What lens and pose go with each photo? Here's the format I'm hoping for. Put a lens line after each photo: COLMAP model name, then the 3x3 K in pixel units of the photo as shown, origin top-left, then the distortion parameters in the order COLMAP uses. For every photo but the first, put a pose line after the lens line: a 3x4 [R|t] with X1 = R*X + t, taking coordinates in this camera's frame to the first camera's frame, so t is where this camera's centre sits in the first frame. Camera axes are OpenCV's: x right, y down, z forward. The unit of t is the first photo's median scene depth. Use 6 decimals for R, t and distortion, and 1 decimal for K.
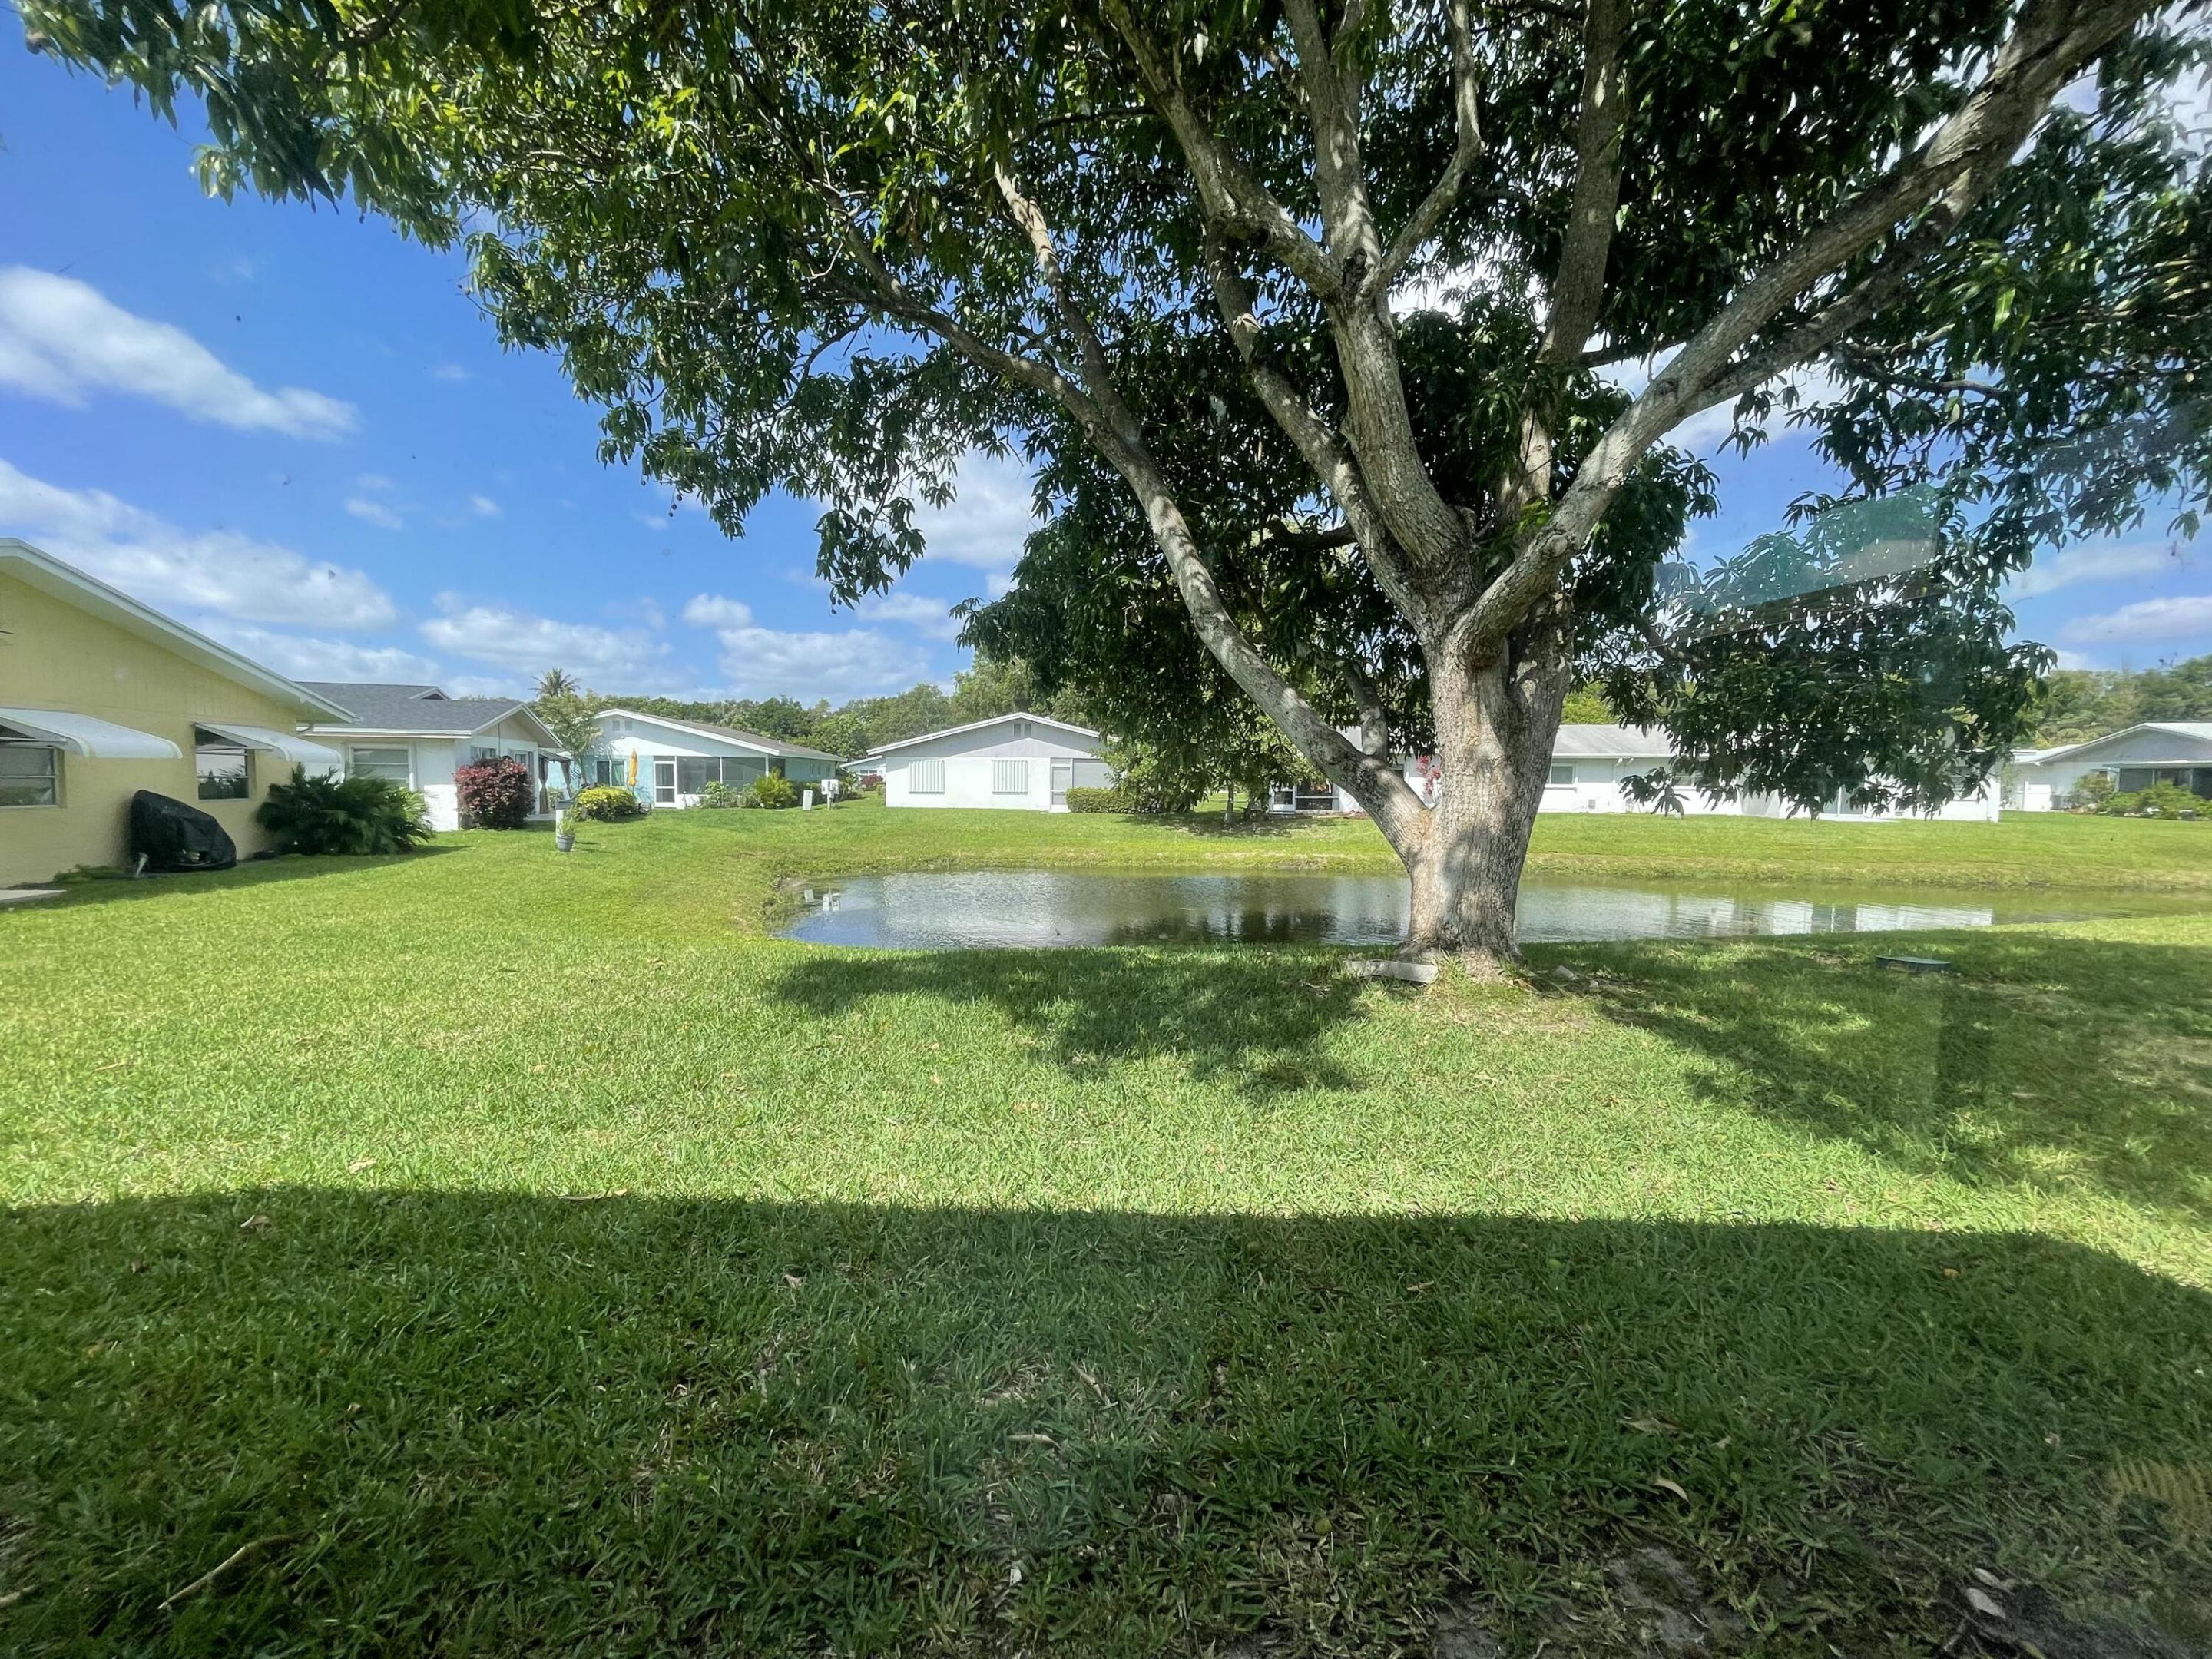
lens RADIAL K [[899.2, 0, 1117.1], [0, 899.2, 827.7], [0, 0, 1]] dist [-0.000949, 0.000127]
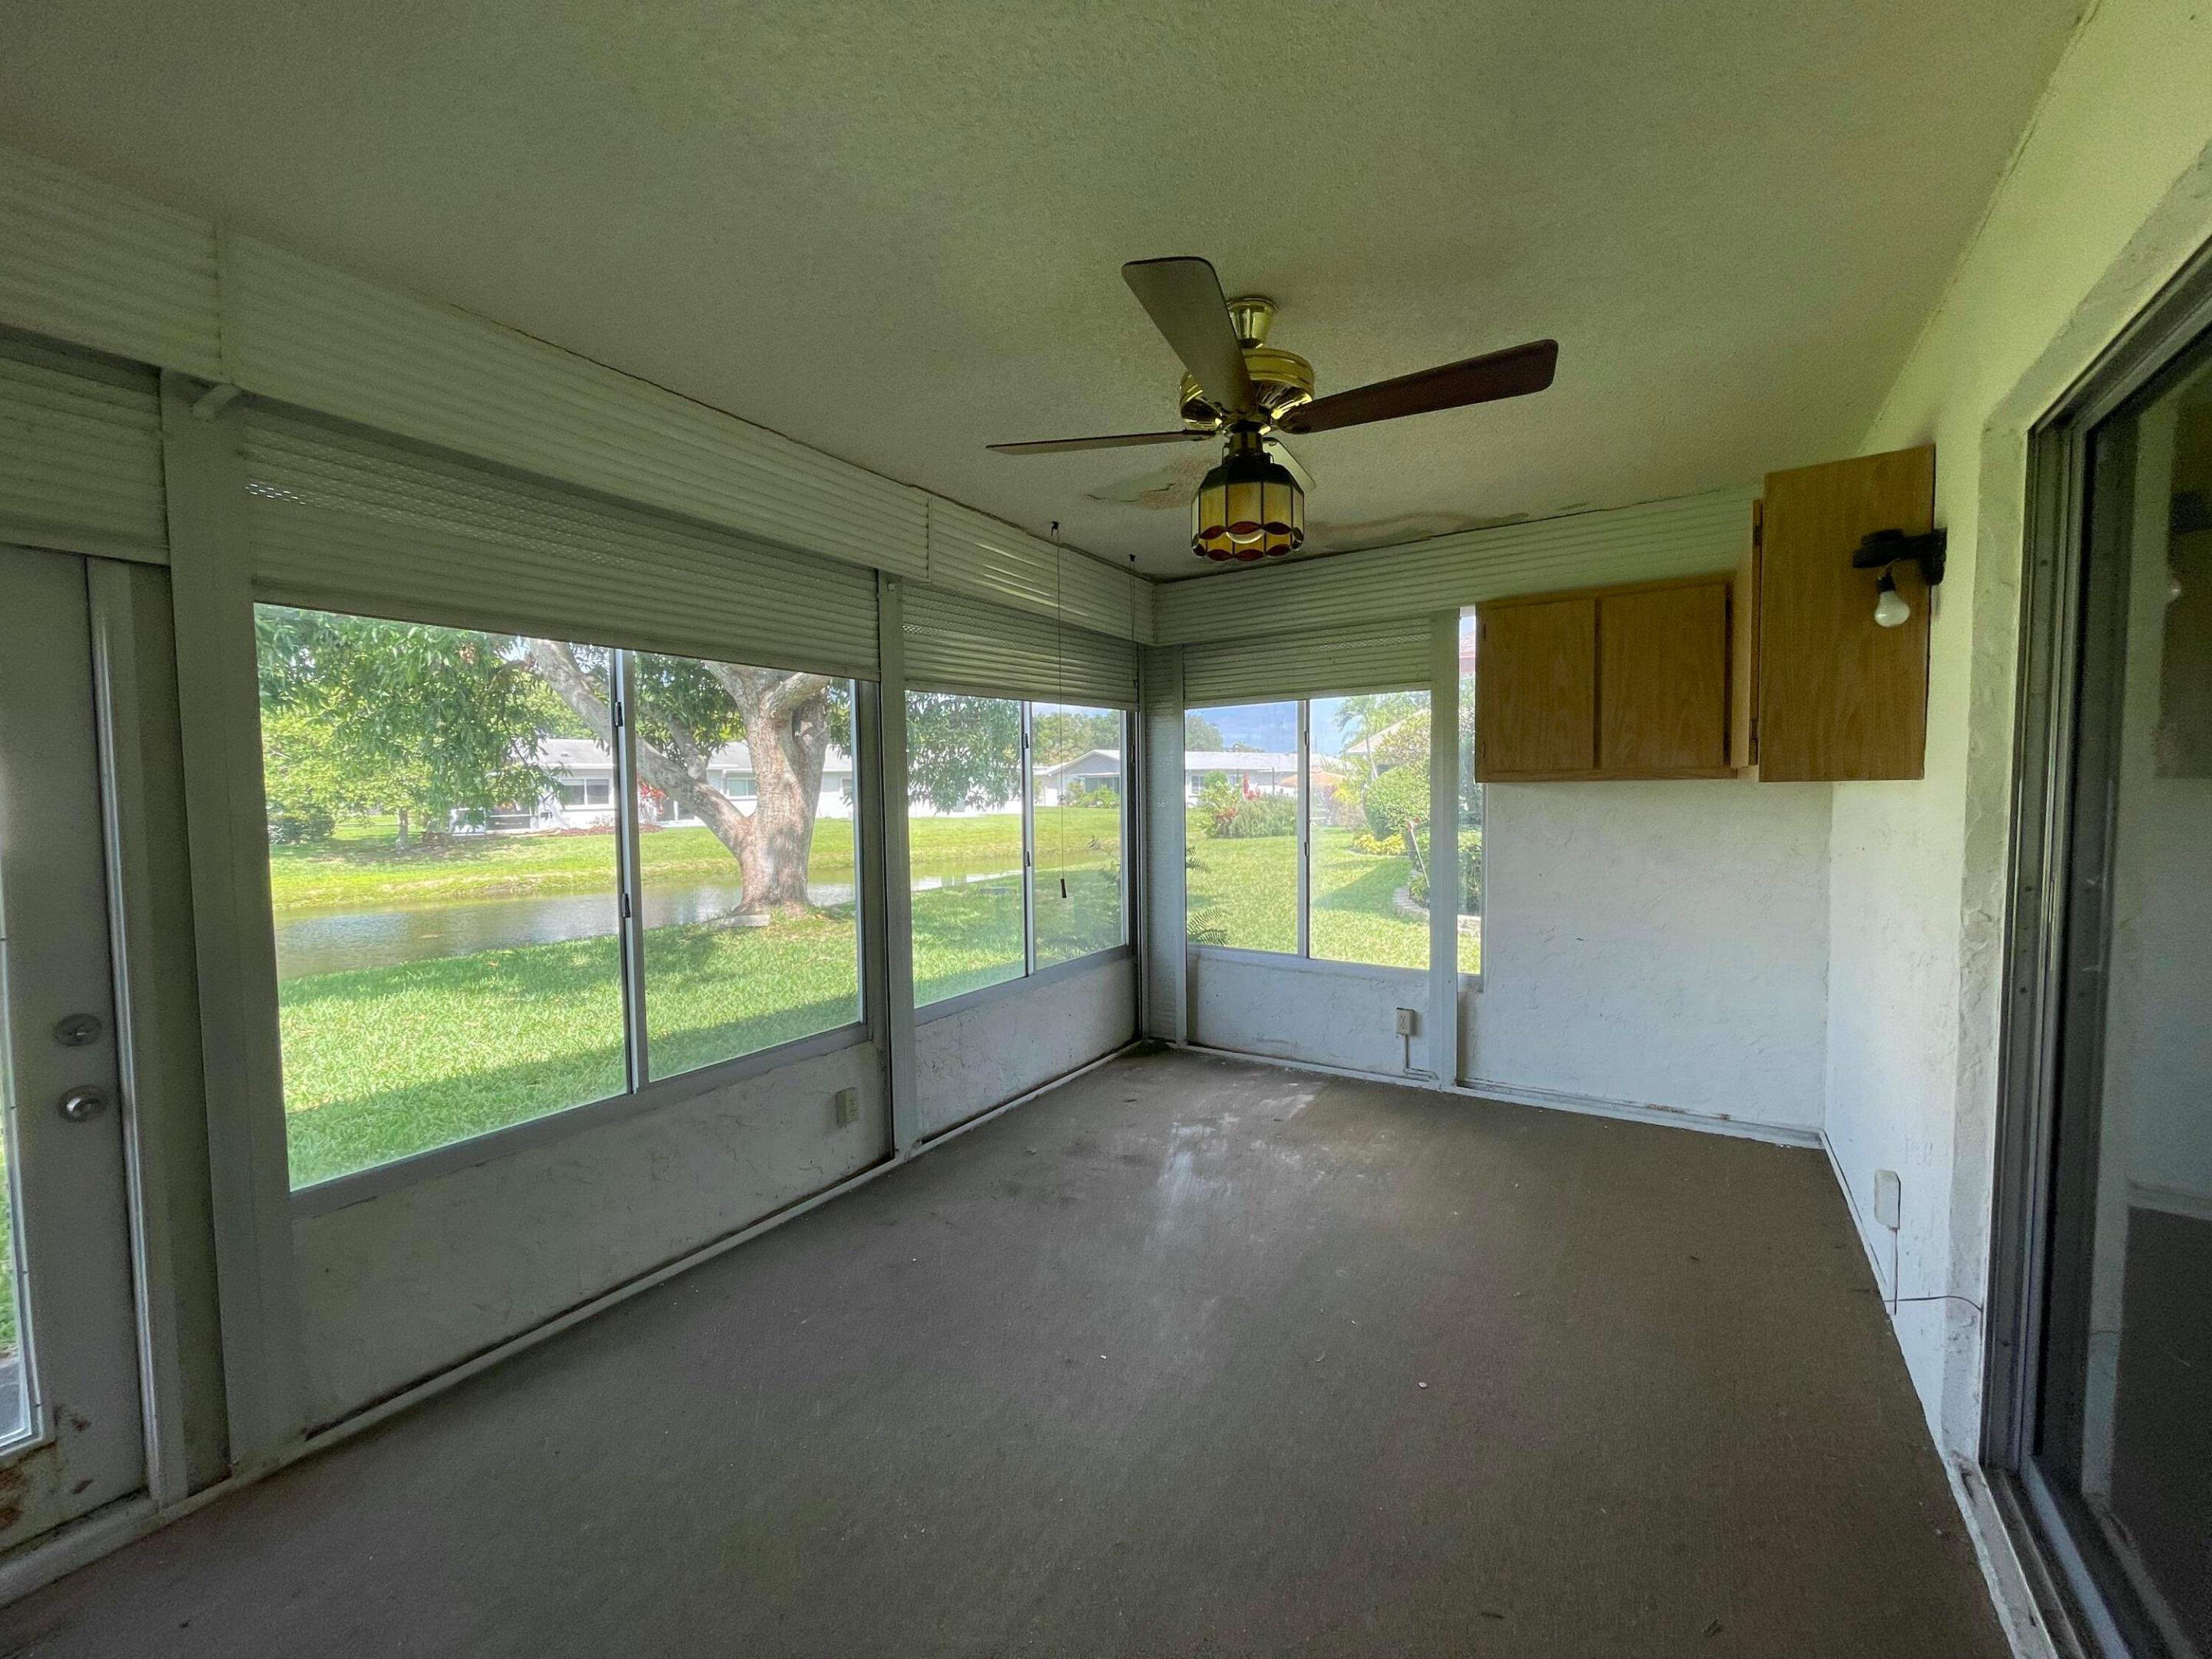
lens RADIAL K [[899.2, 0, 1112.0], [0, 899.2, 830.8], [0, 0, 1]] dist [-0.000949, 0.000127]
pose [[0.652611, -0.052889, 0.755845, -0.093124], [0.060160, 0.998028, 0.017892, 0.002989], [-0.755301, 0.033795, 0.654506, -0.103748]]
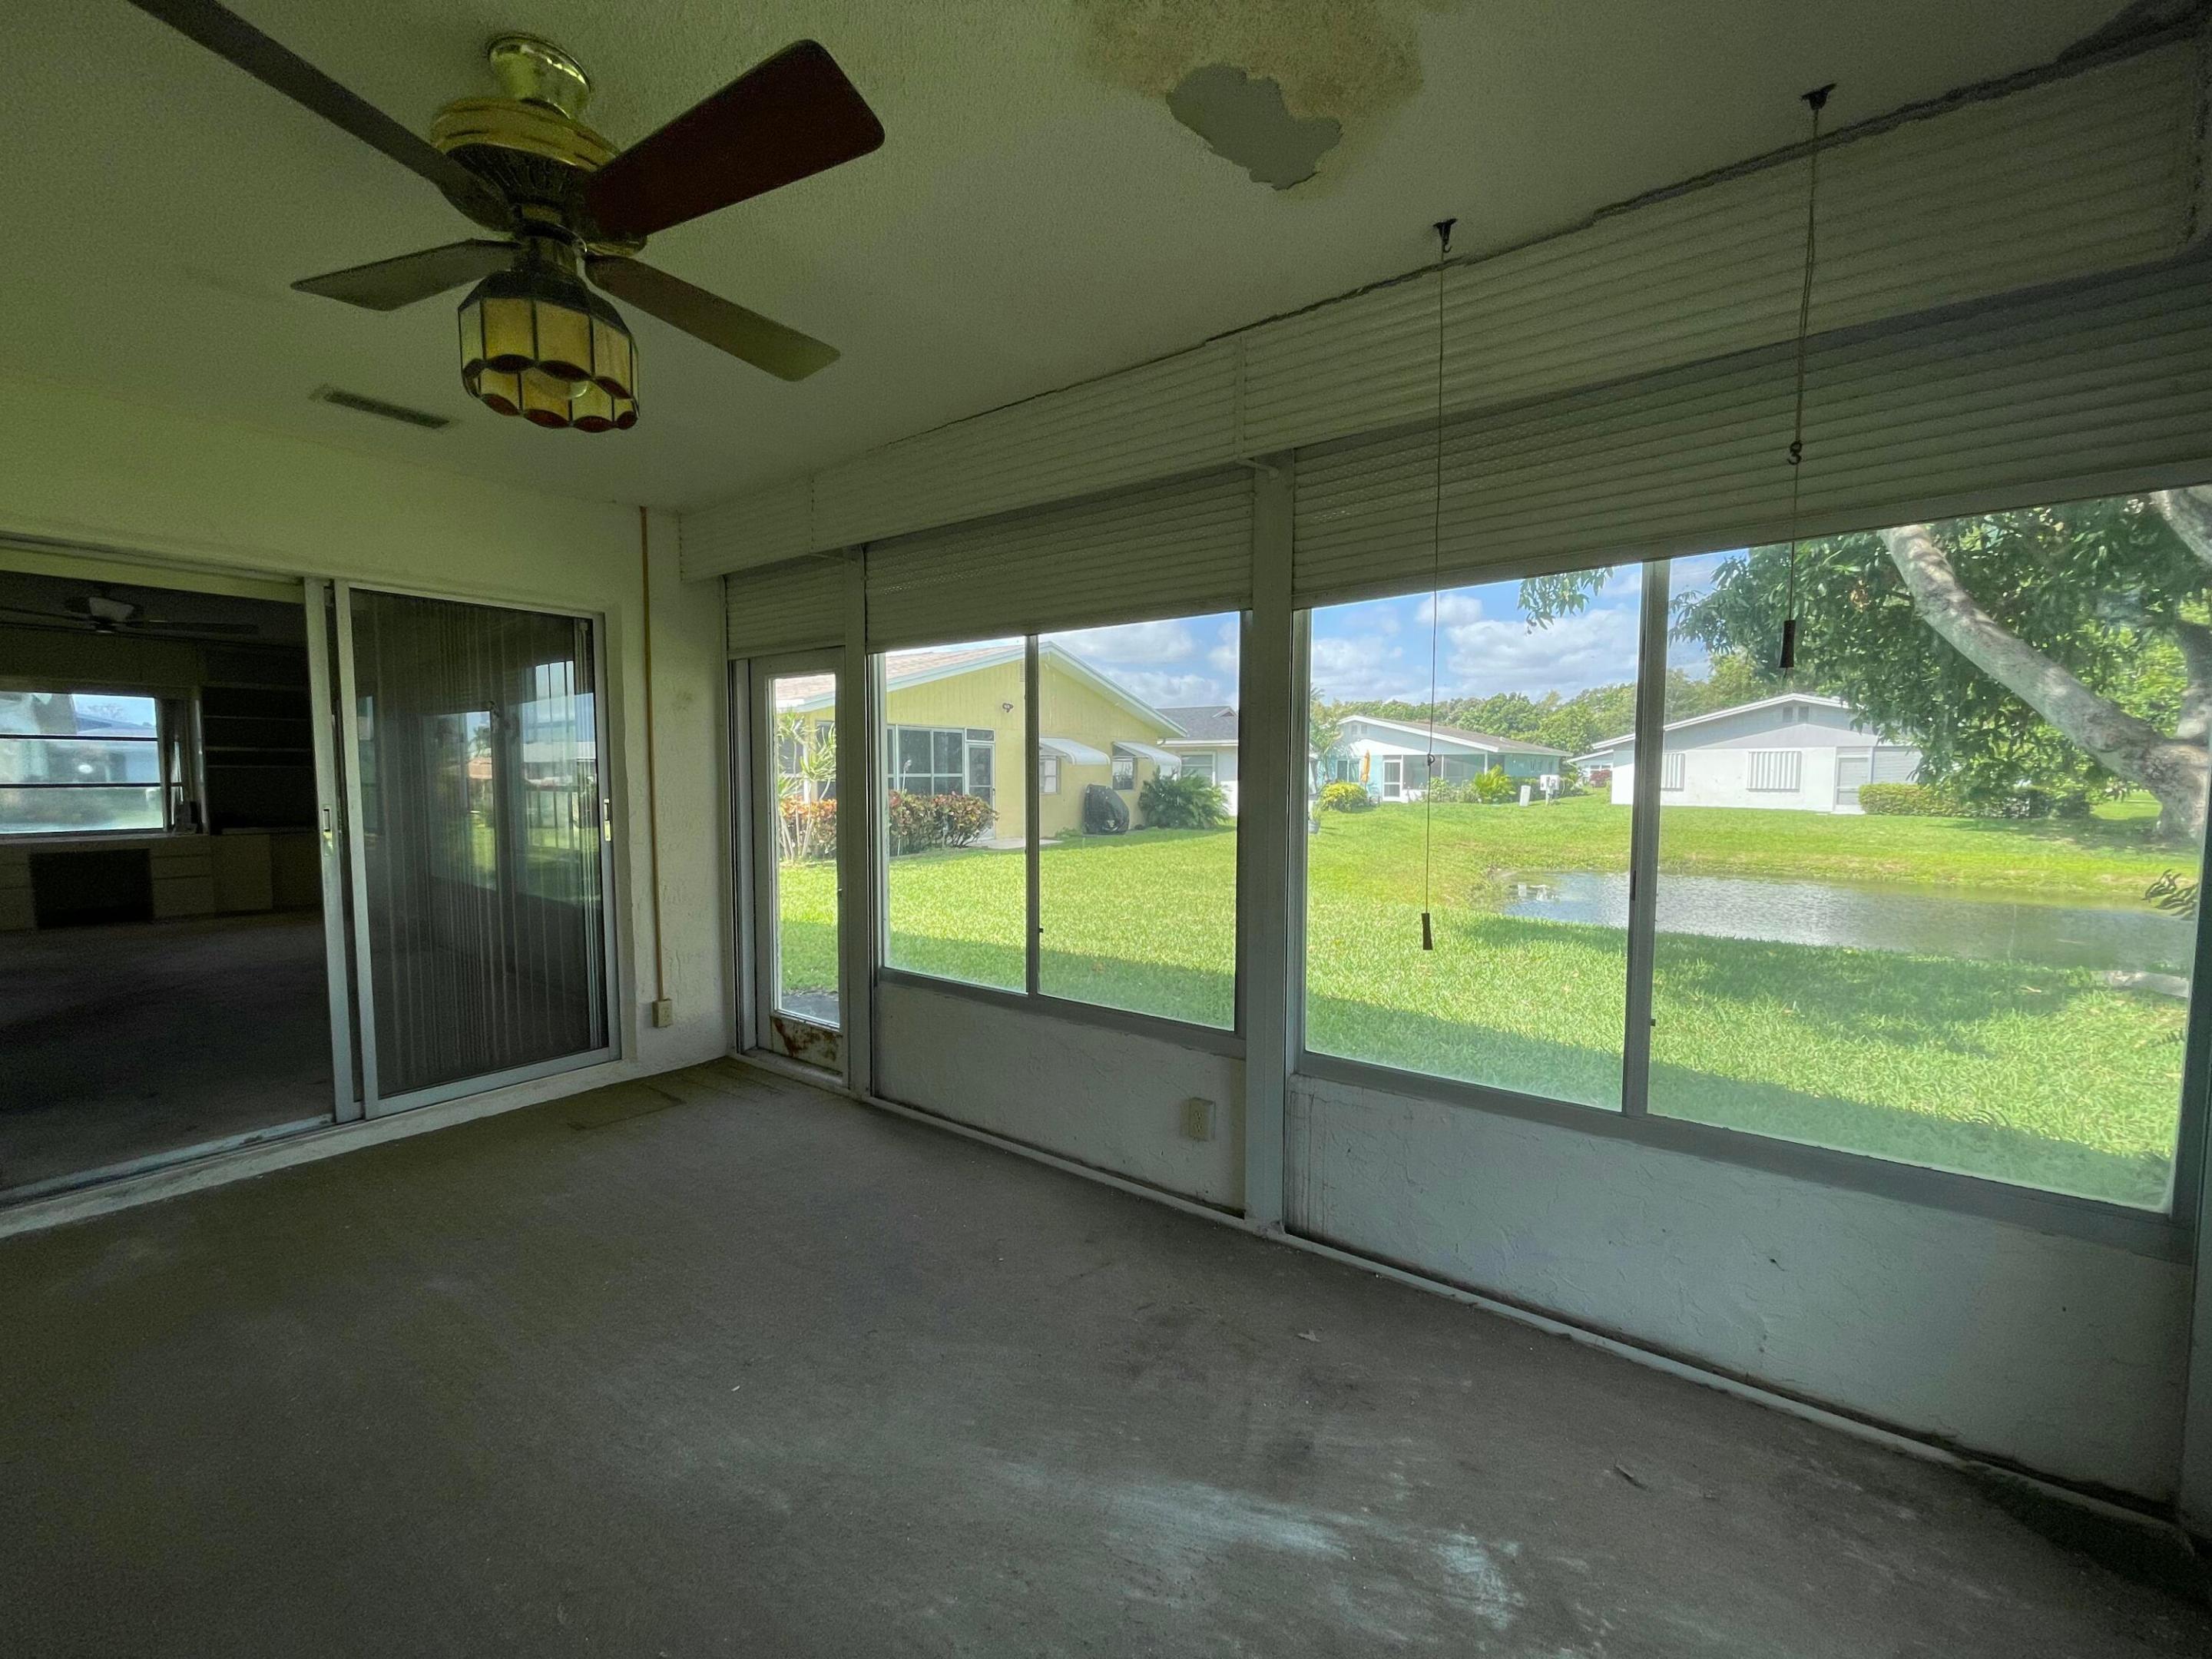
lens RADIAL K [[899.2, 0, 1085.4], [0, 899.2, 828.4], [0, 0, 1]] dist [-0.000949, 0.000127]
pose [[0.700660, 0.035370, -0.712618, 0.040327], [-0.032349, 0.999318, 0.017793, 0.005239], [0.712762, 0.010585, 0.701327, -0.078087]]
